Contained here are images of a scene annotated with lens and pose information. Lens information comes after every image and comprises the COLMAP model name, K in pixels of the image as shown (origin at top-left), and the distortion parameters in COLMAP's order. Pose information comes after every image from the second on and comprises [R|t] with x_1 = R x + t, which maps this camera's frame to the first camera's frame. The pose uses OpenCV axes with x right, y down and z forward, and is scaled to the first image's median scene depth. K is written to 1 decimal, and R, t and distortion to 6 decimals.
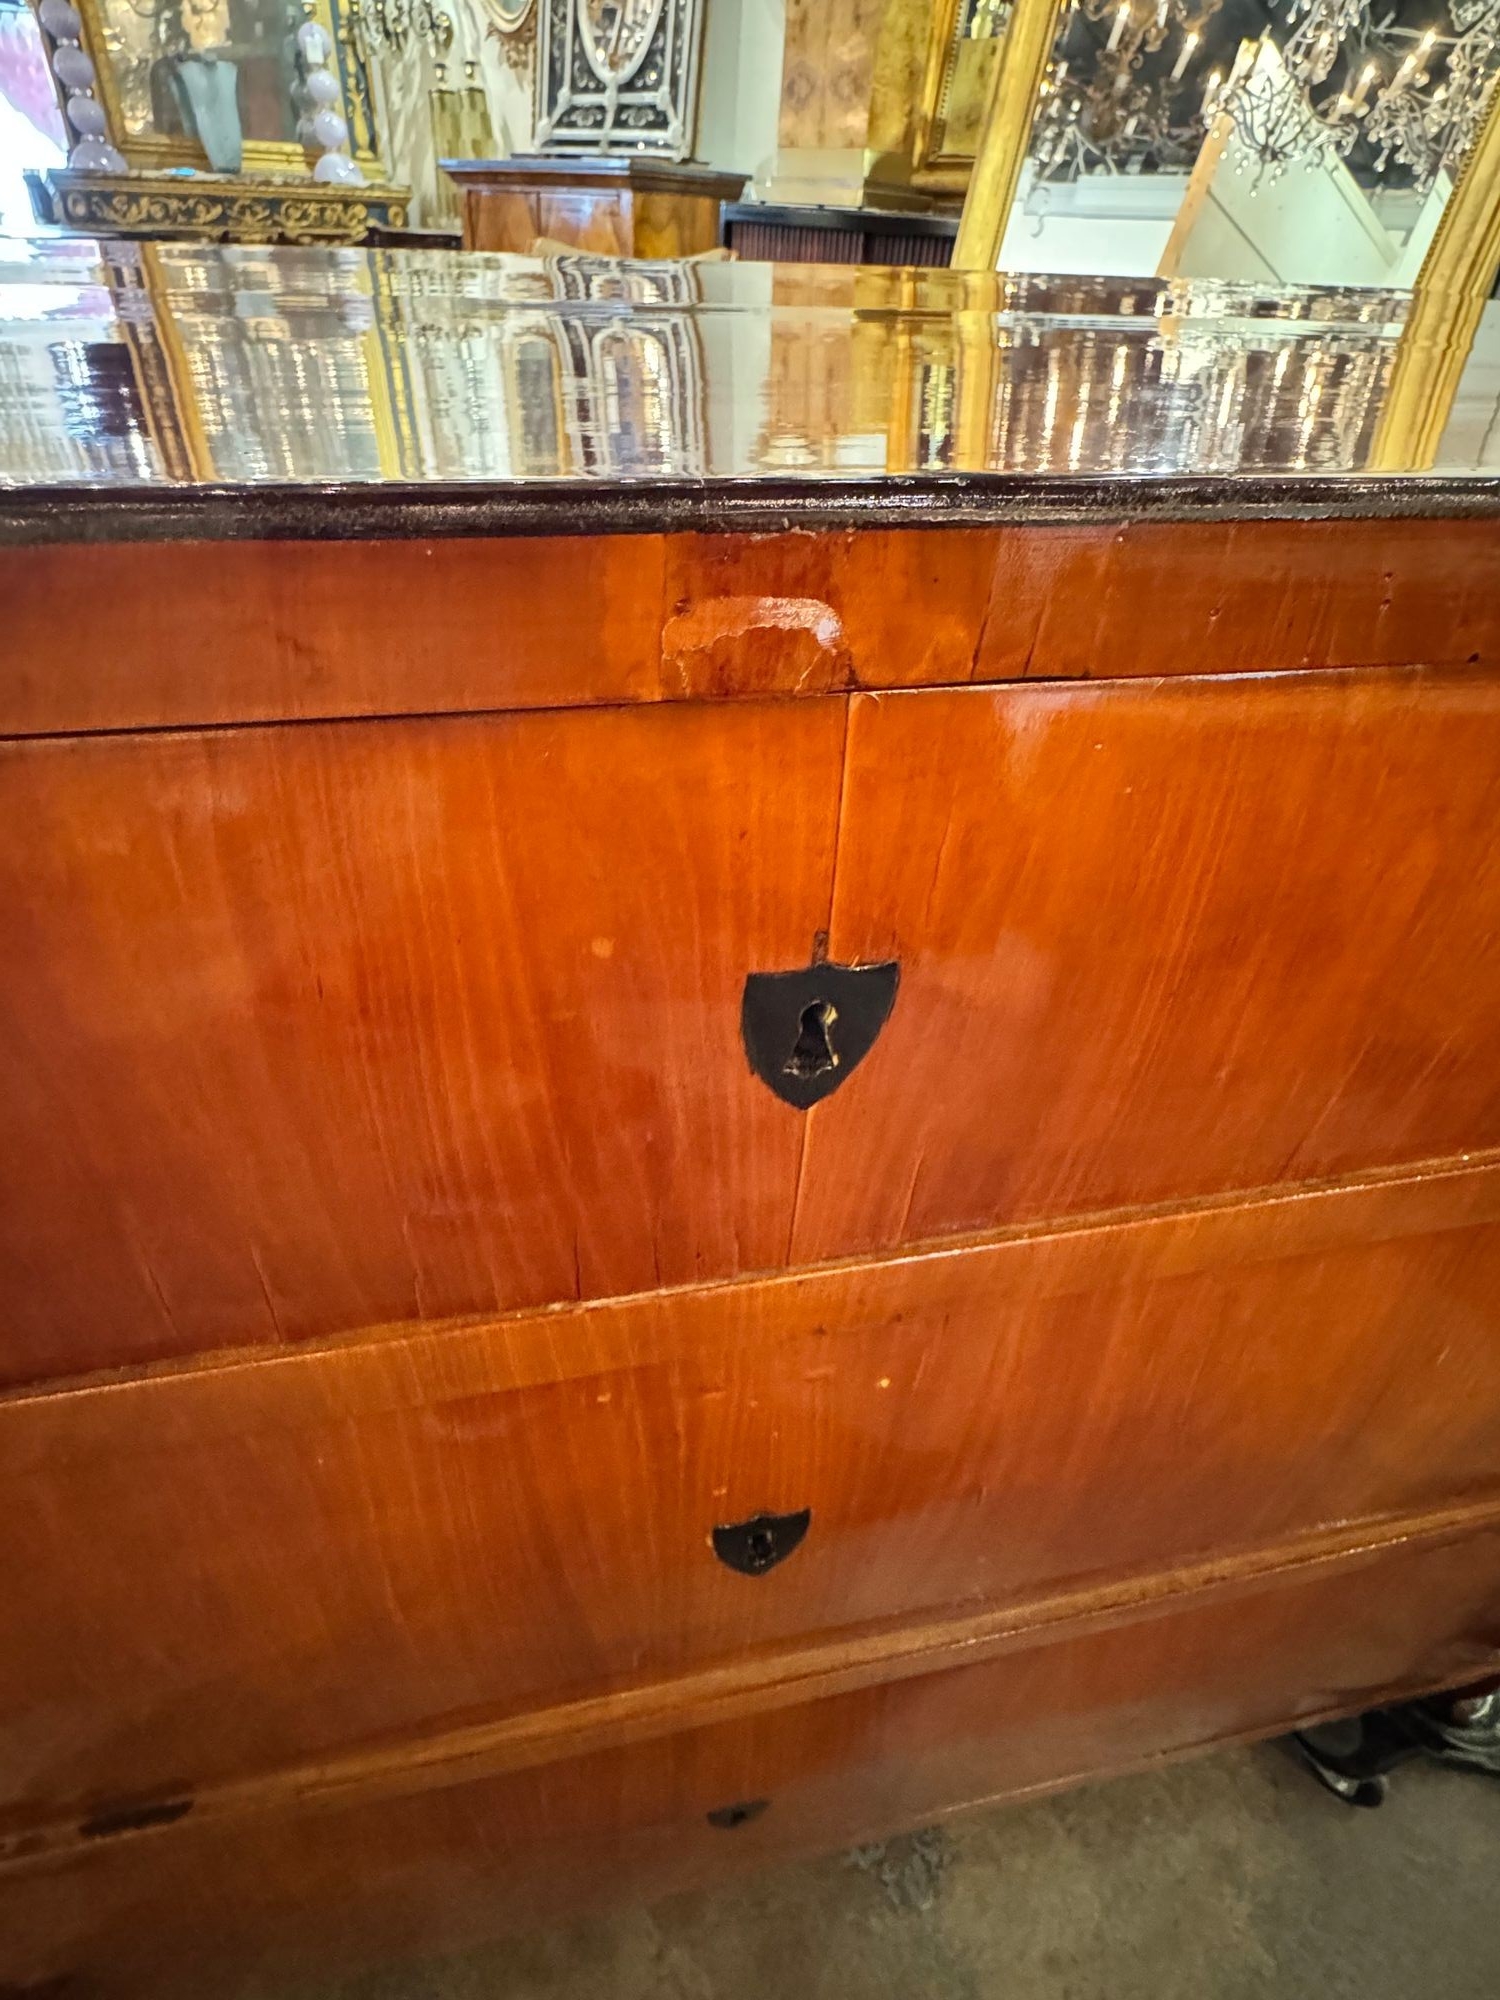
lens RADIAL K [[1046.0, 0, 746.6], [0, 1046.0, 948.3], [0, 0, 1]] dist [-0.001111, -0.000890]
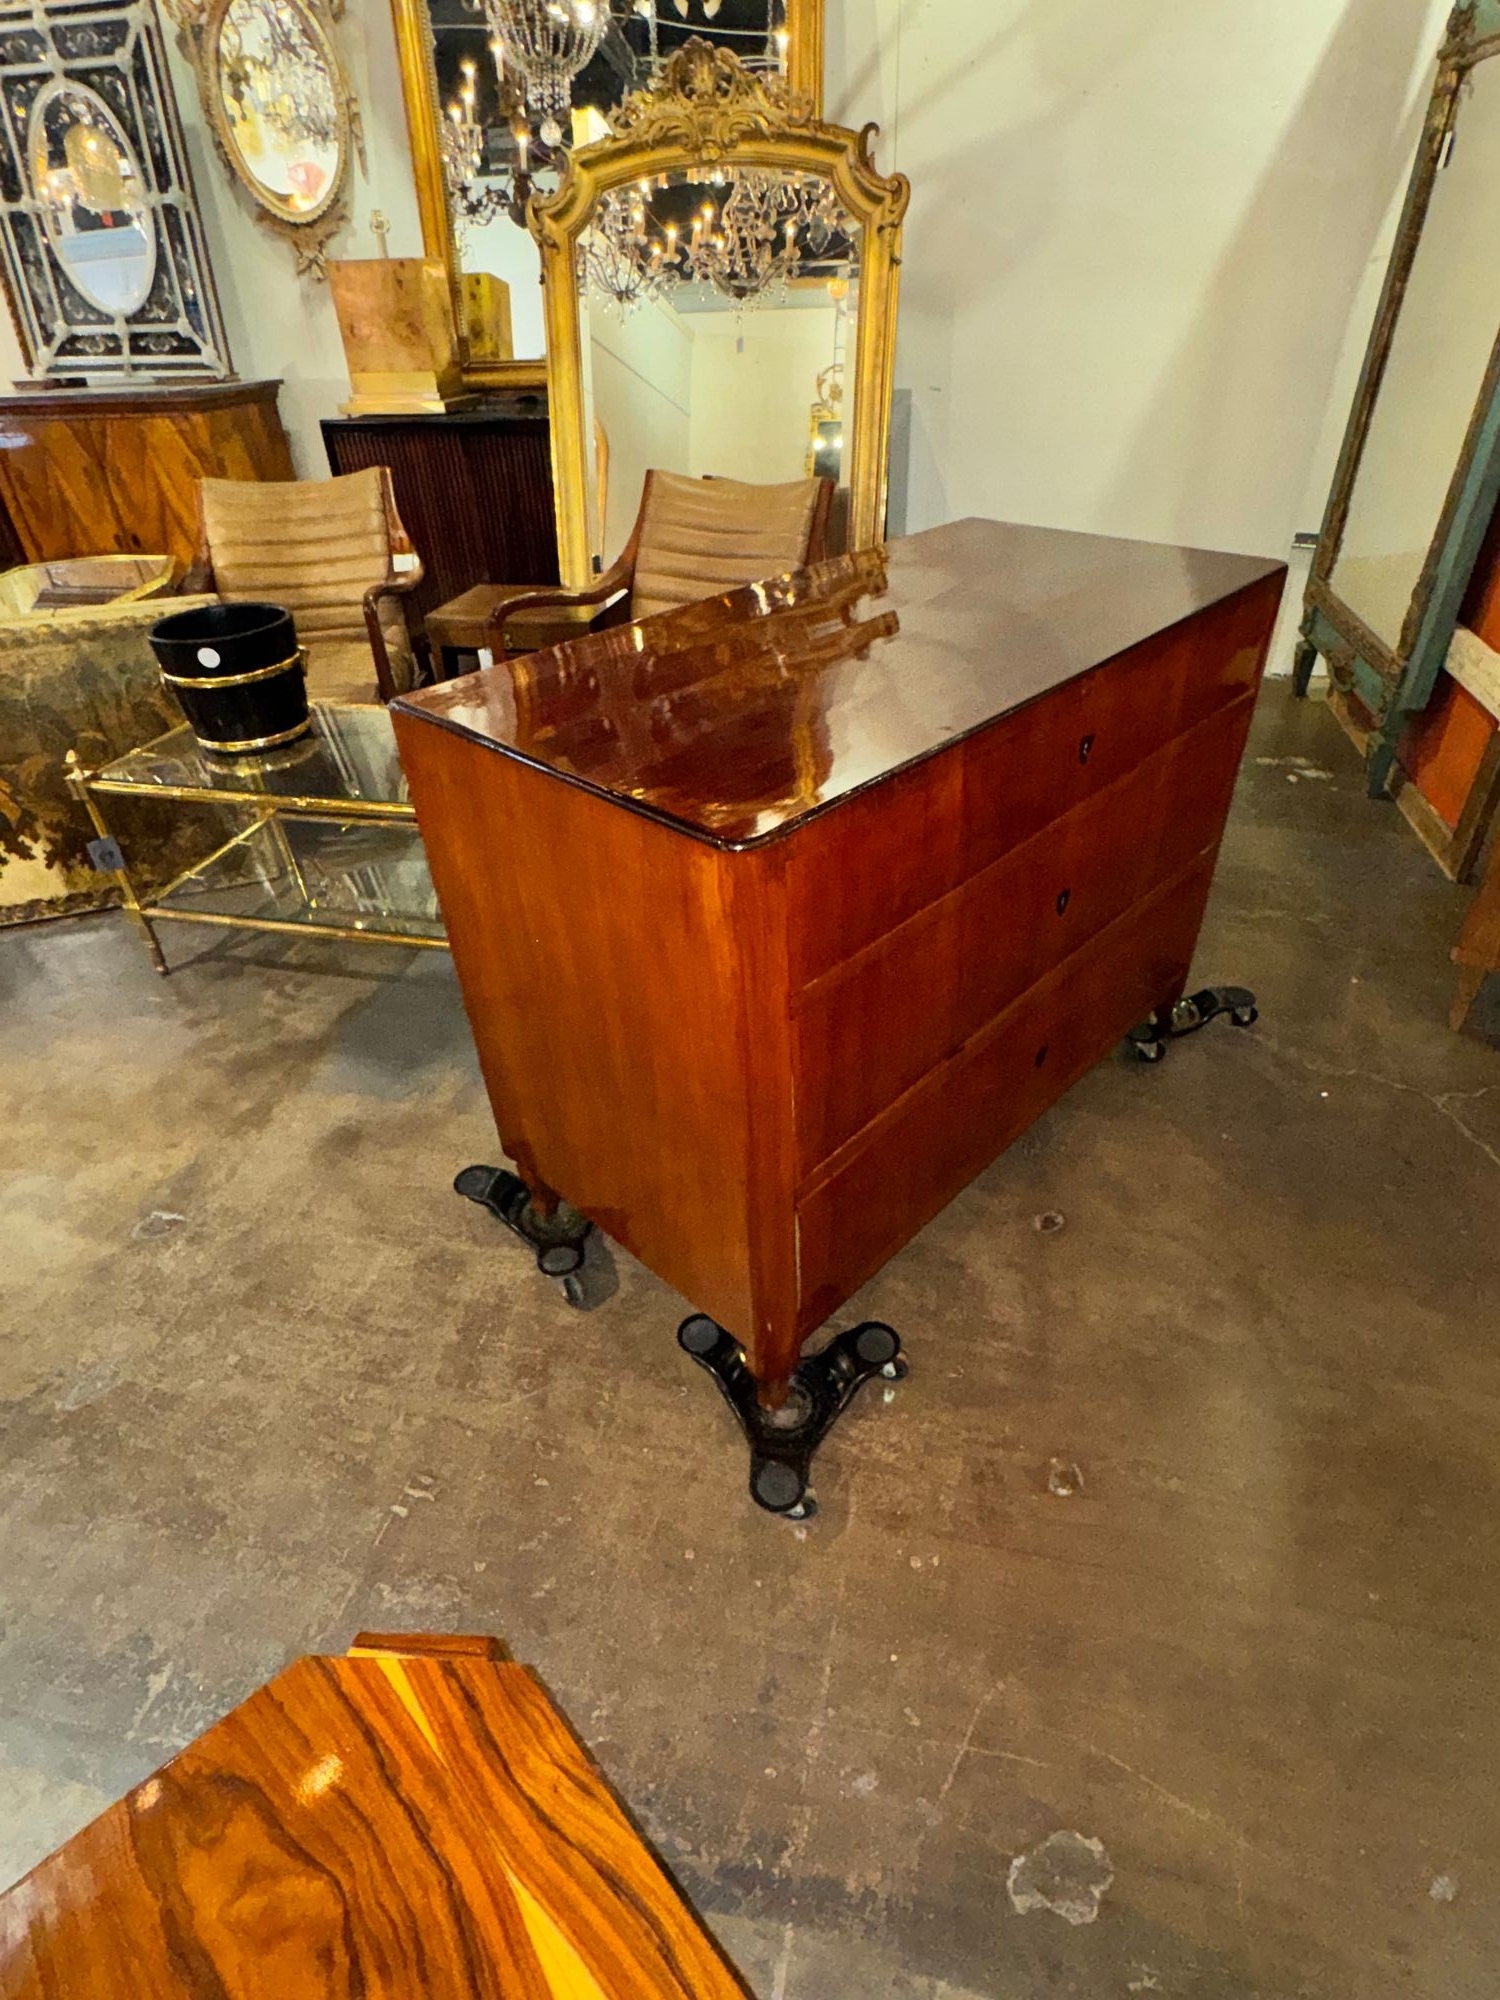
lens RADIAL K [[1023.0, 0, 750.0], [0, 1023.0, 1000.0], [0, 0, 1]] dist [0.000661, -0.001629]
pose [[0.826793, -0.383403, 0.411602, -0.281572], [0.381802, 0.919861, 0.089908, 0.010484], [-0.413087, 0.082815, 0.906918, -0.204878]]
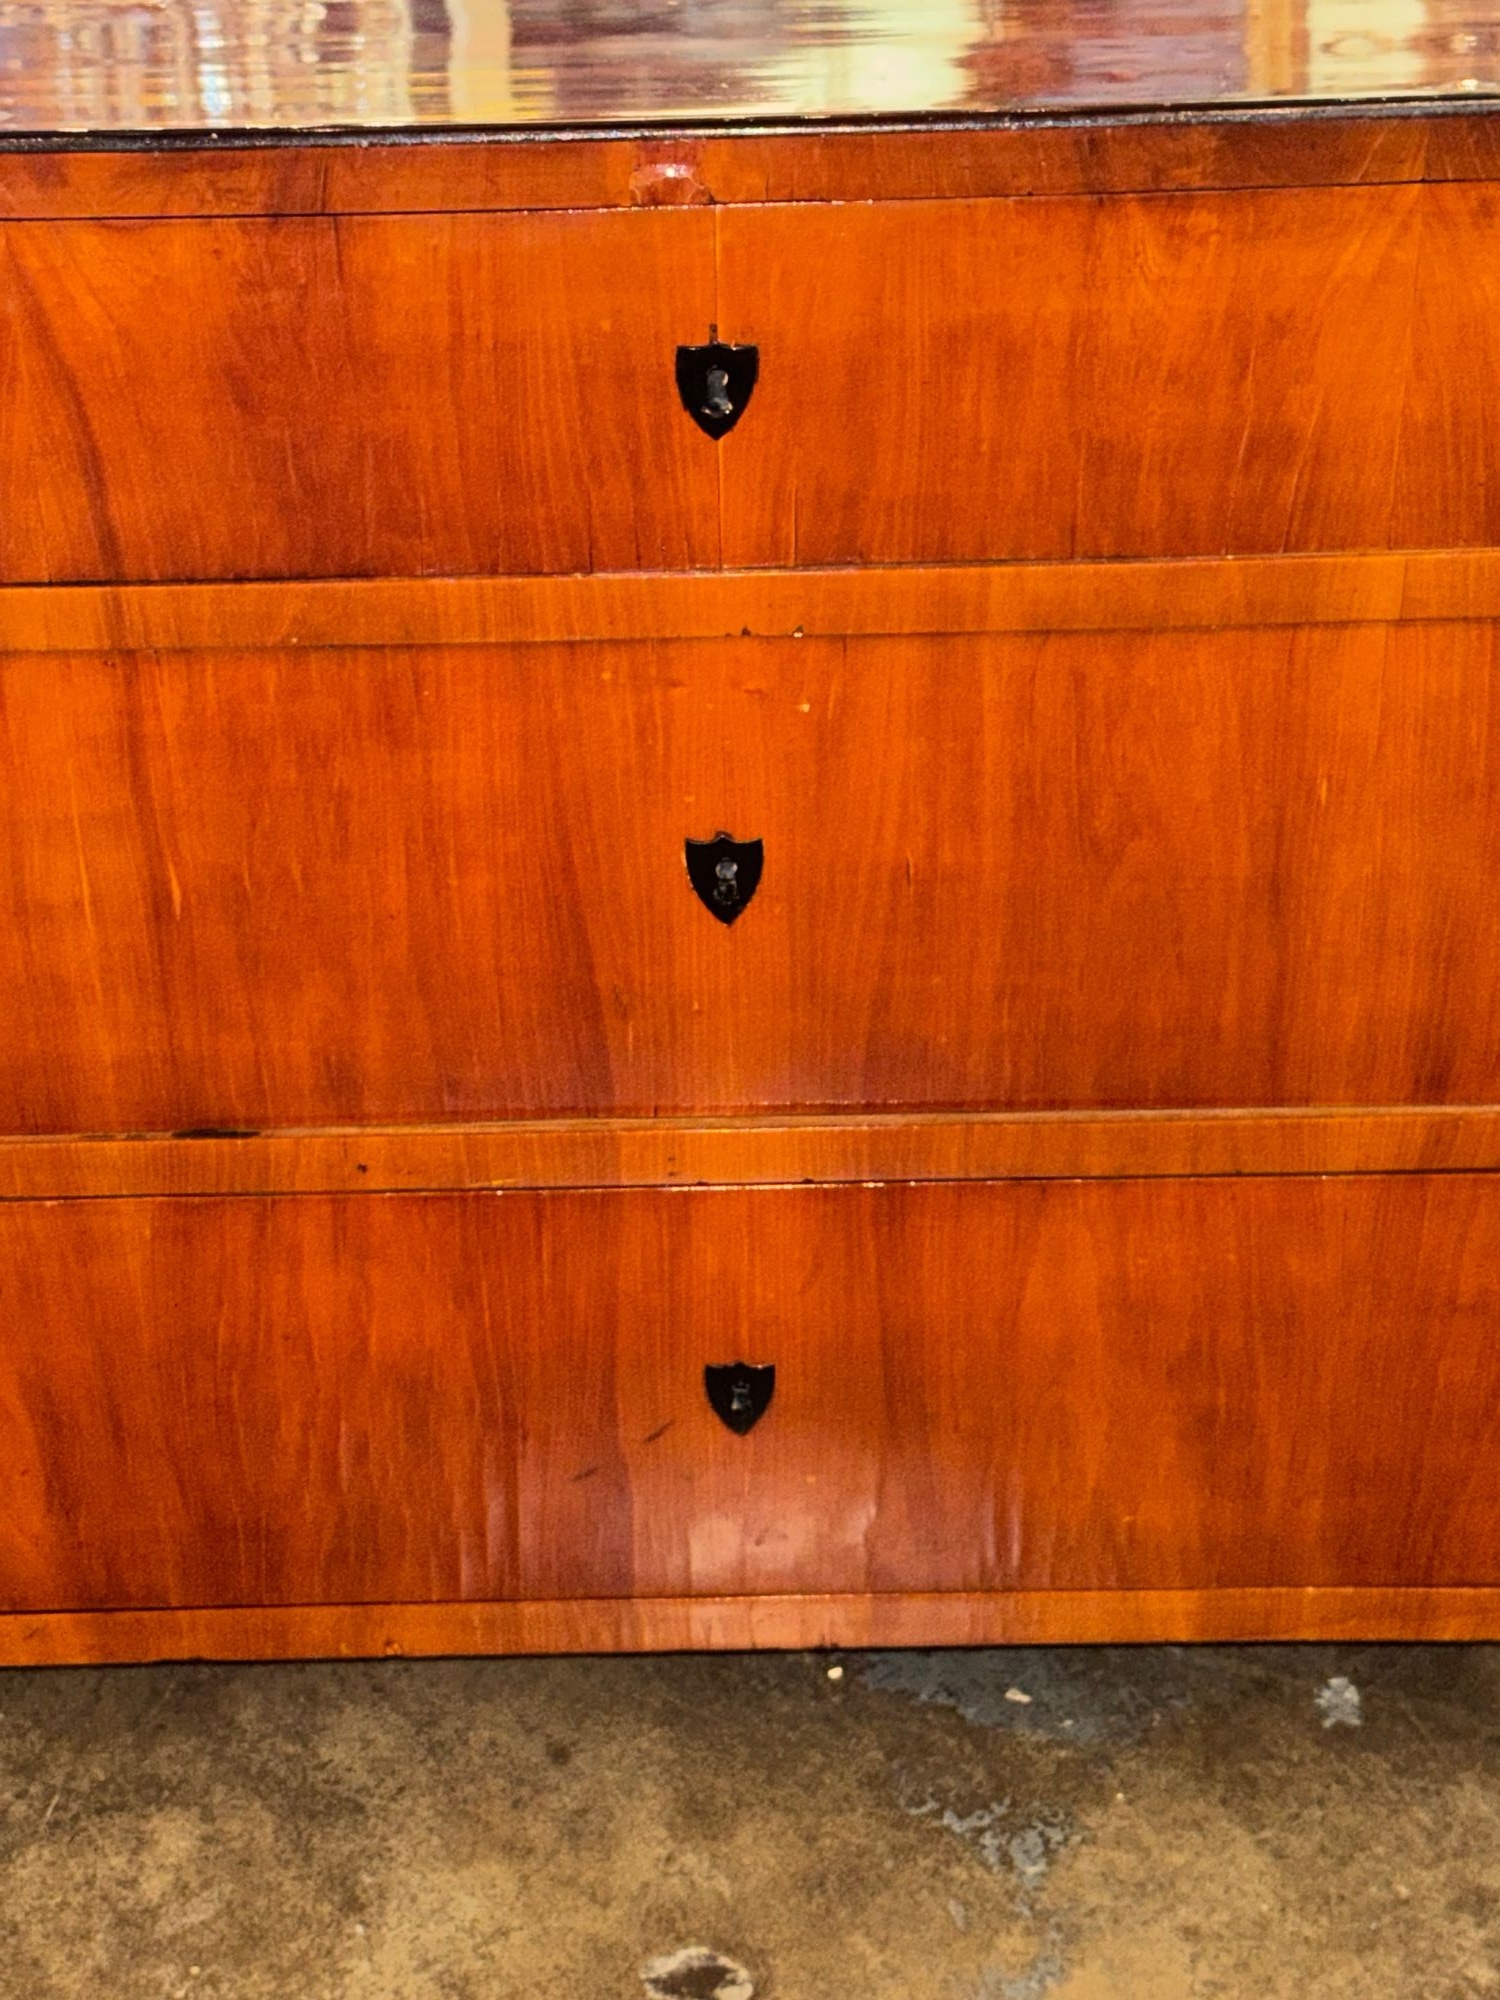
lens RADIAL K [[3903.9, 0, 750.0], [0, 3903.9, 1000.0], [0, 0, 1]] dist [0.195628, -0.137926]
pose [[0.979305, 0.057566, -0.194030, 0.094154], [-0.071319, 0.995356, -0.064656, 0.098610], [0.189407, 0.077156, 0.978863, -0.352236]]
